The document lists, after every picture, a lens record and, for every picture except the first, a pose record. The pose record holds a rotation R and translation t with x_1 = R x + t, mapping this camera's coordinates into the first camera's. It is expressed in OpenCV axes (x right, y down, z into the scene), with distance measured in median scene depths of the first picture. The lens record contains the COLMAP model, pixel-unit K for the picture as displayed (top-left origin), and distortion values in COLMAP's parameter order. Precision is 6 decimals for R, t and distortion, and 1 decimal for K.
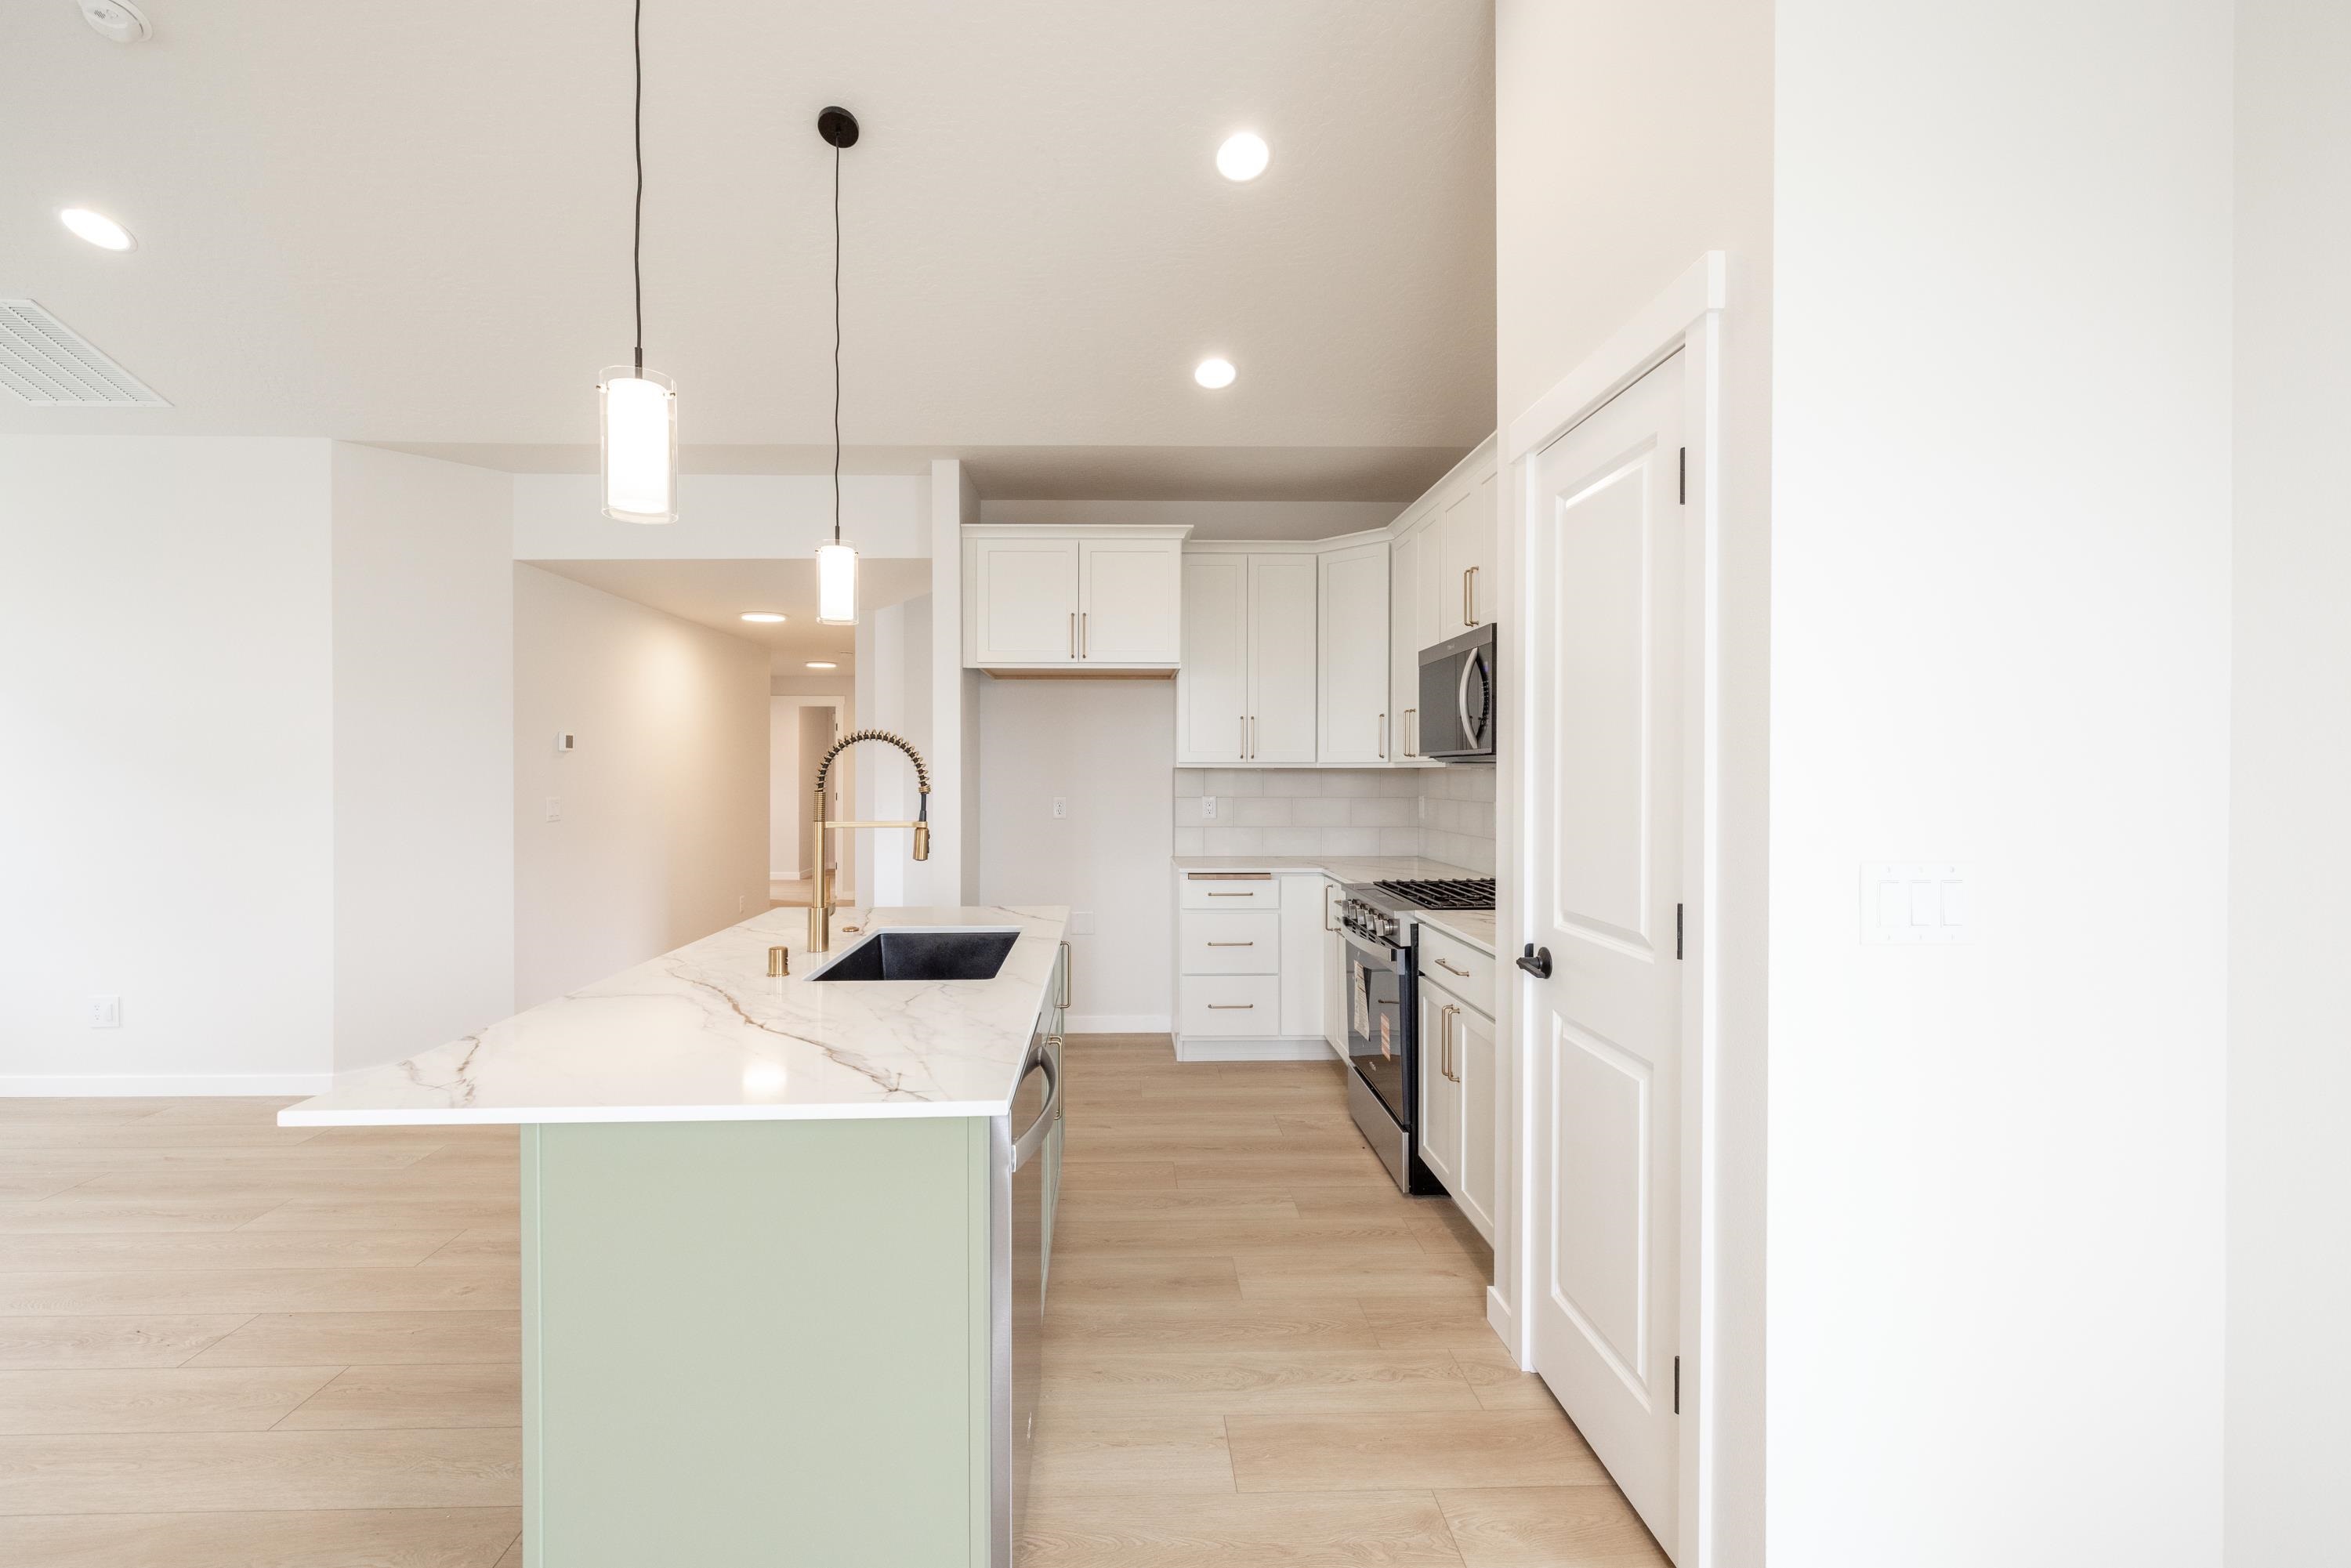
lens RADIAL K [[995.1, 0, 1130.0], [0, 995.1, 772.2], [0, 0, 1]] dist [-0.004942, -0.000681]
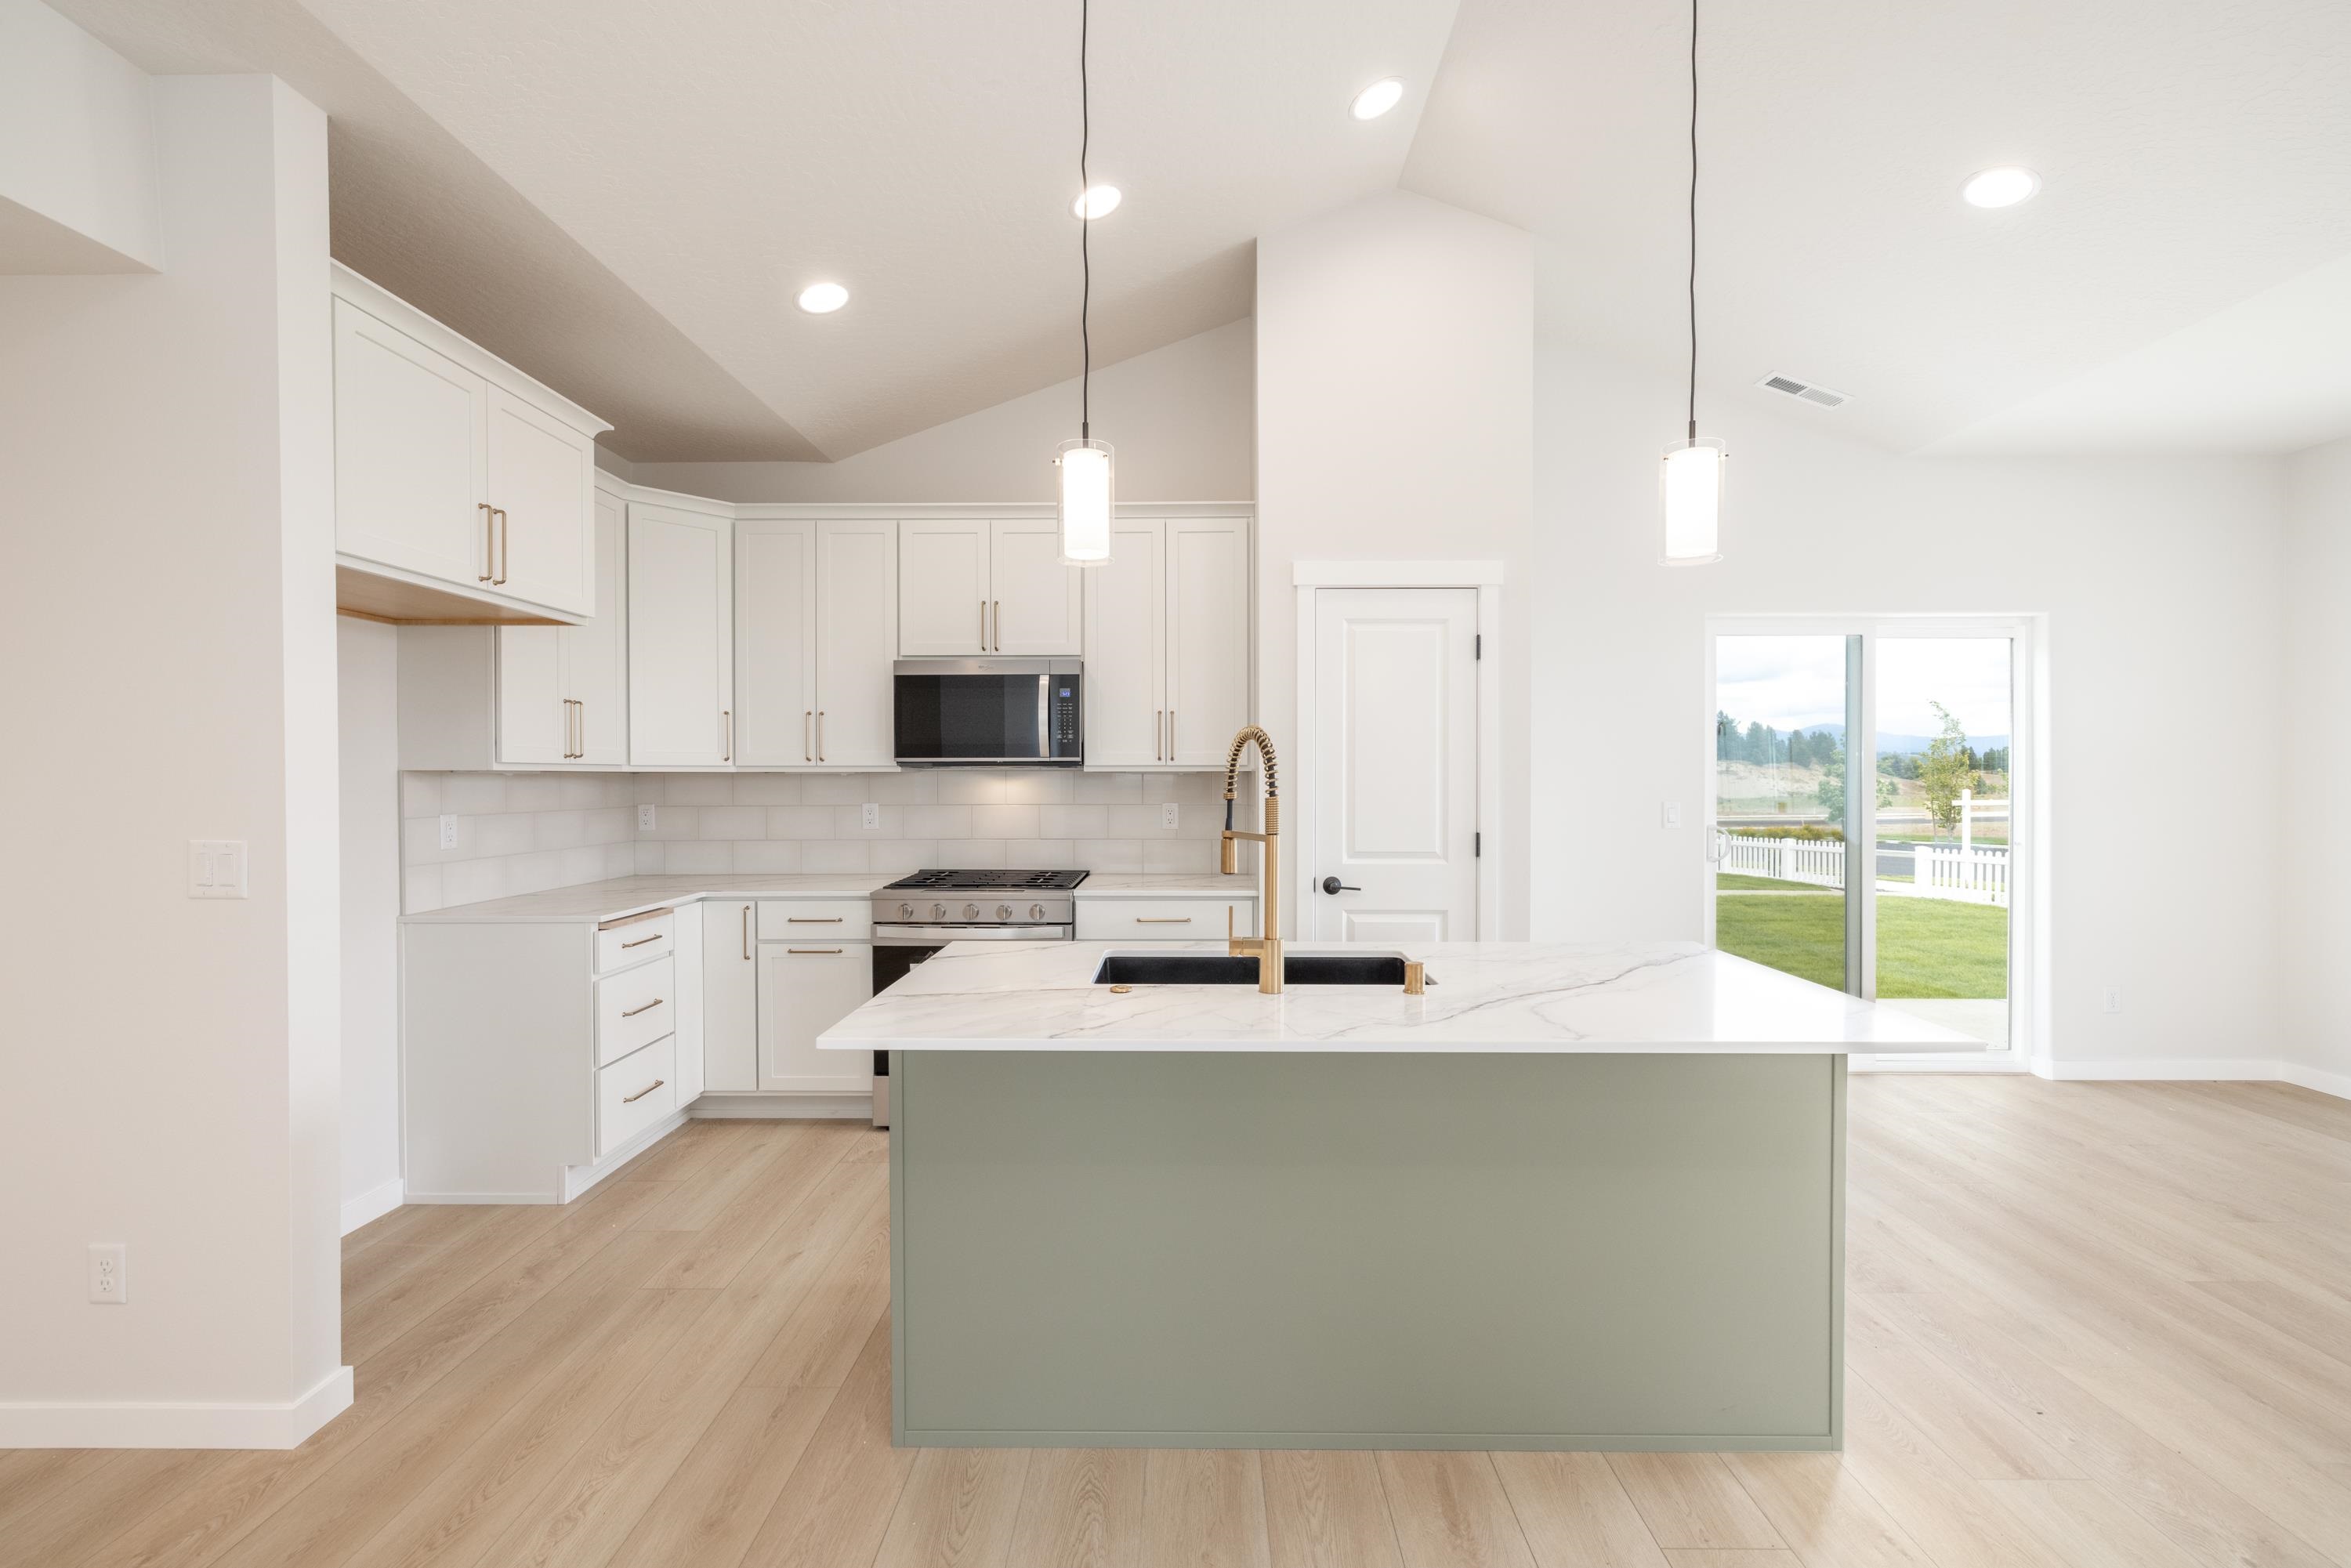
lens RADIAL K [[972.5, 0, 1164.9], [0, 972.5, 783.7], [0, 0, 1]] dist [-0.008056, -0.002053]
pose [[0.040068, -0.008491, 0.999161, -0.709102], [0.002839, 0.999961, 0.008384, -0.000046], [-0.999193, 0.002500, 0.040091, 0.672229]]
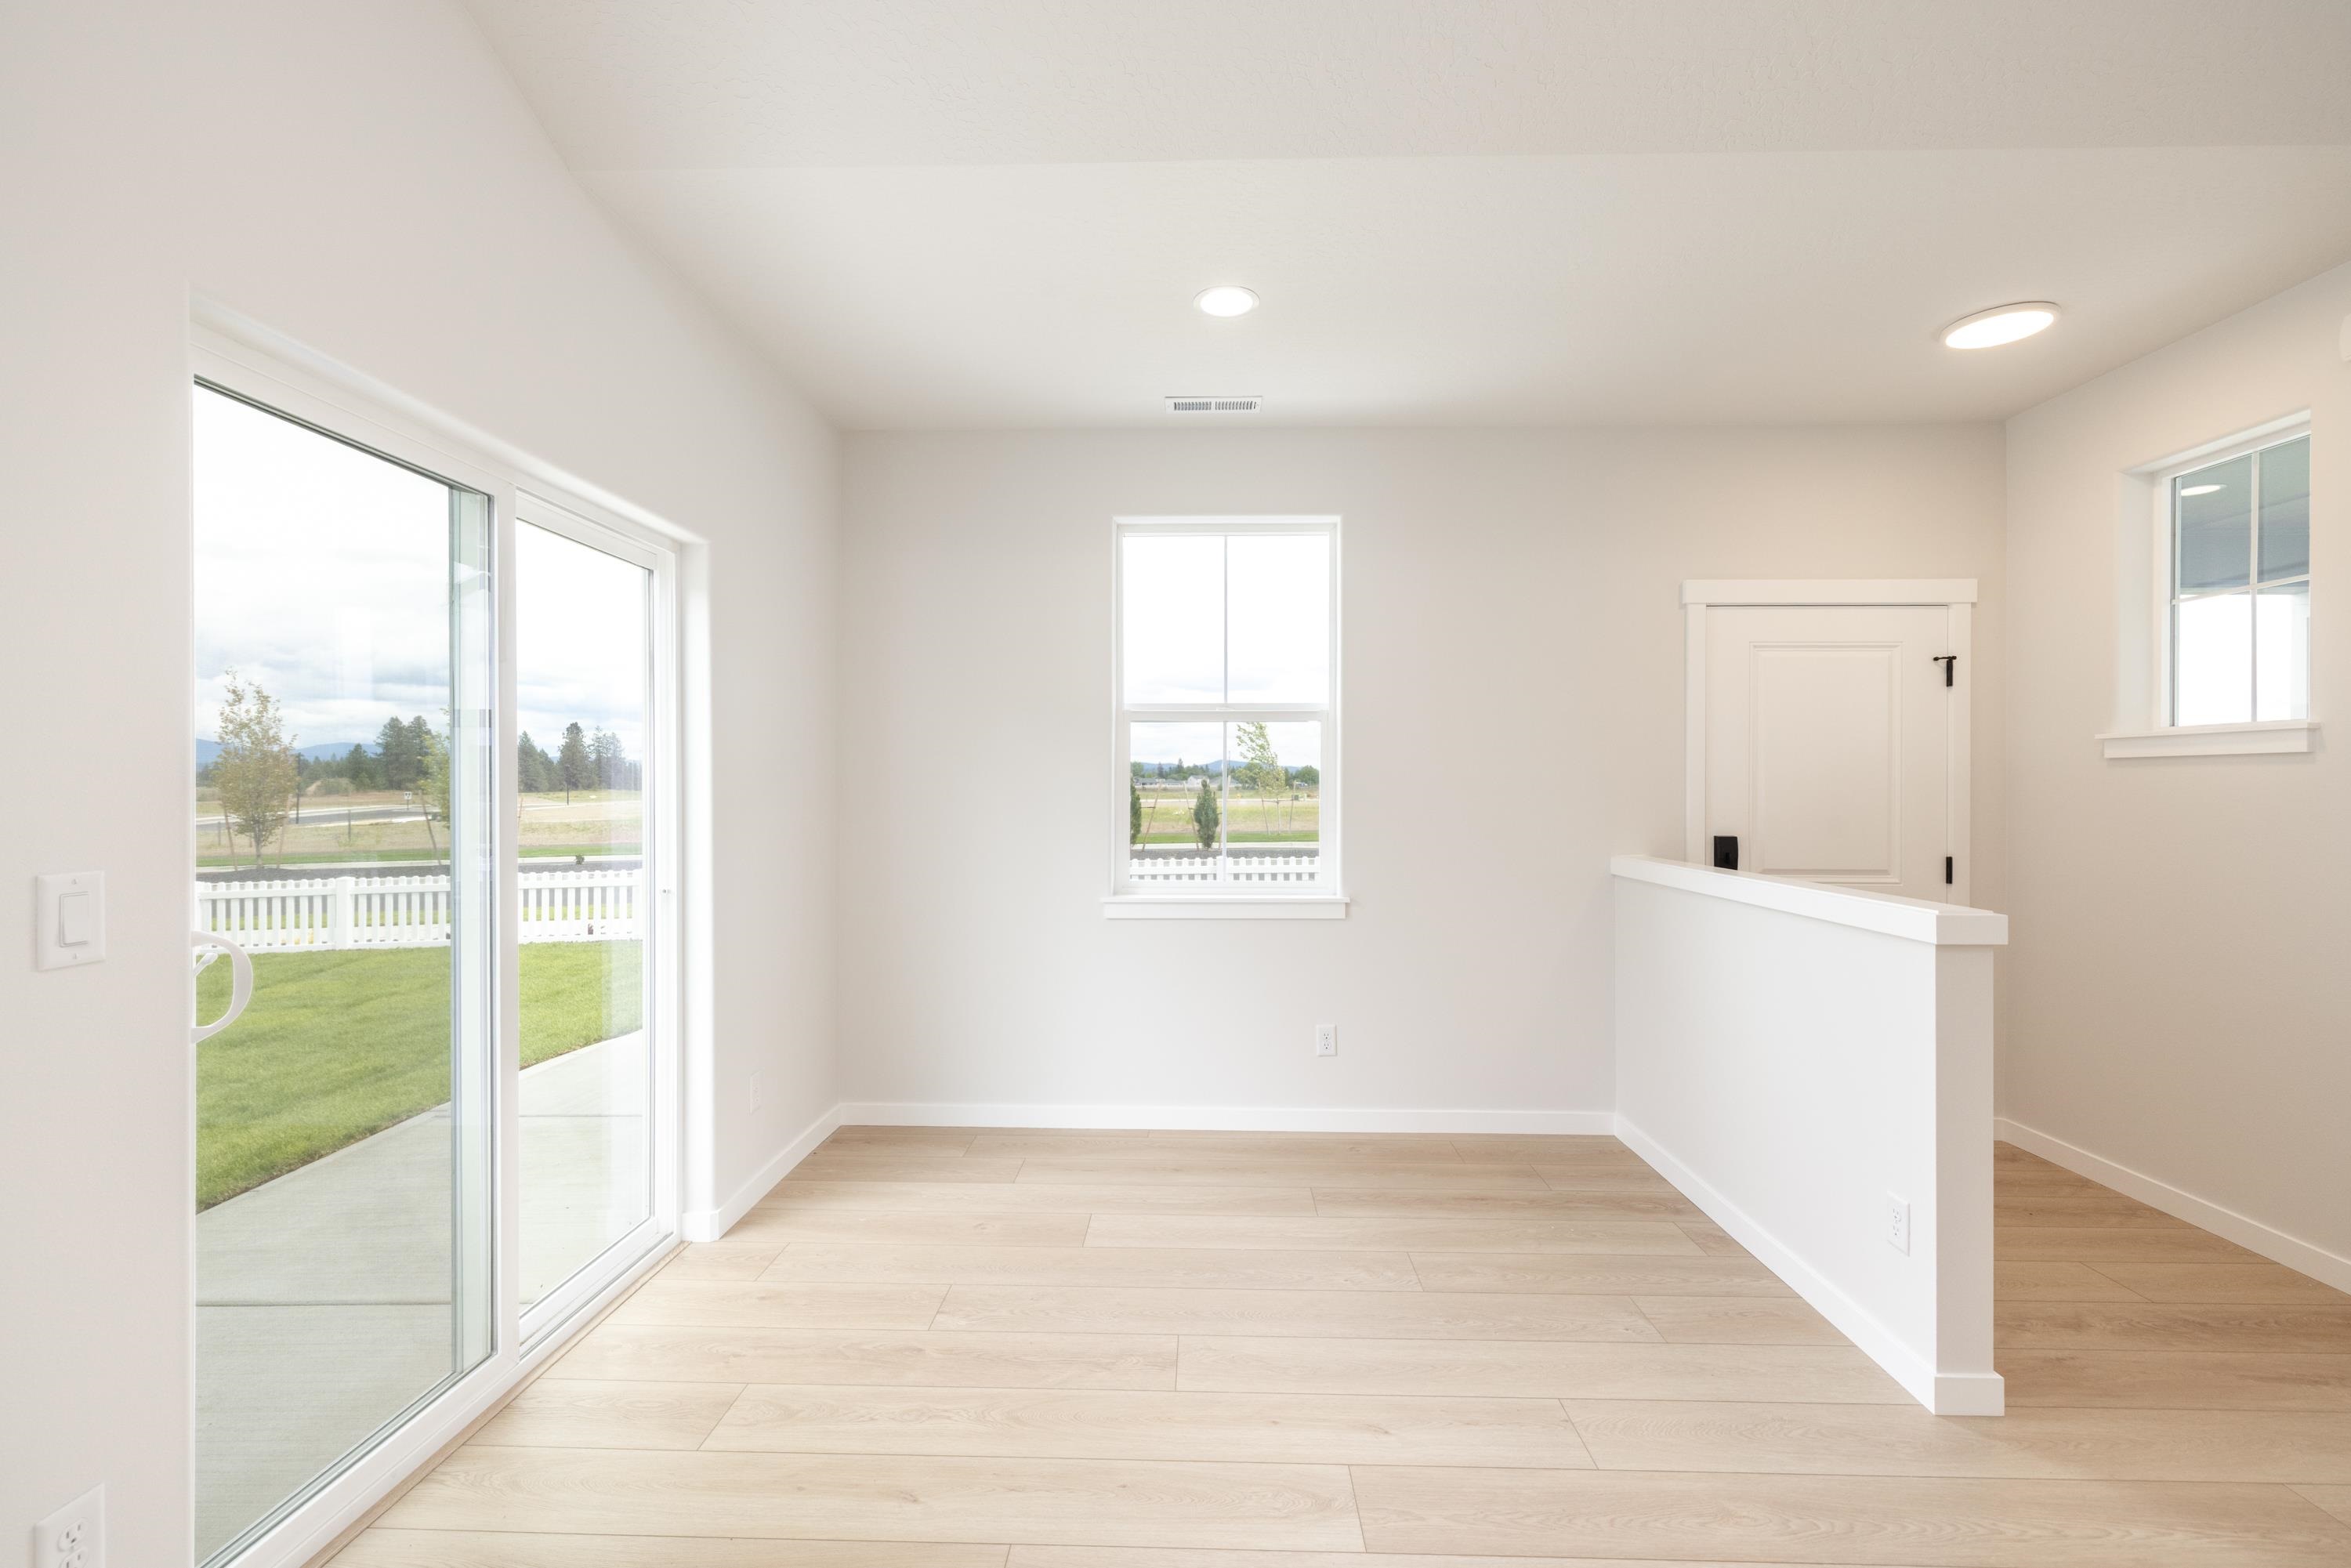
lens RADIAL K [[995.1, 0, 1162.3], [0, 995.1, 786.8], [0, 0, 1]] dist [-0.004942, -0.000681]
pose [[-0.999251, -0.001771, 0.038645, 0.032402], [-0.001666, 0.999995, 0.002759, 0.000626], [-0.038650, 0.002693, -0.999249, 0.453970]]
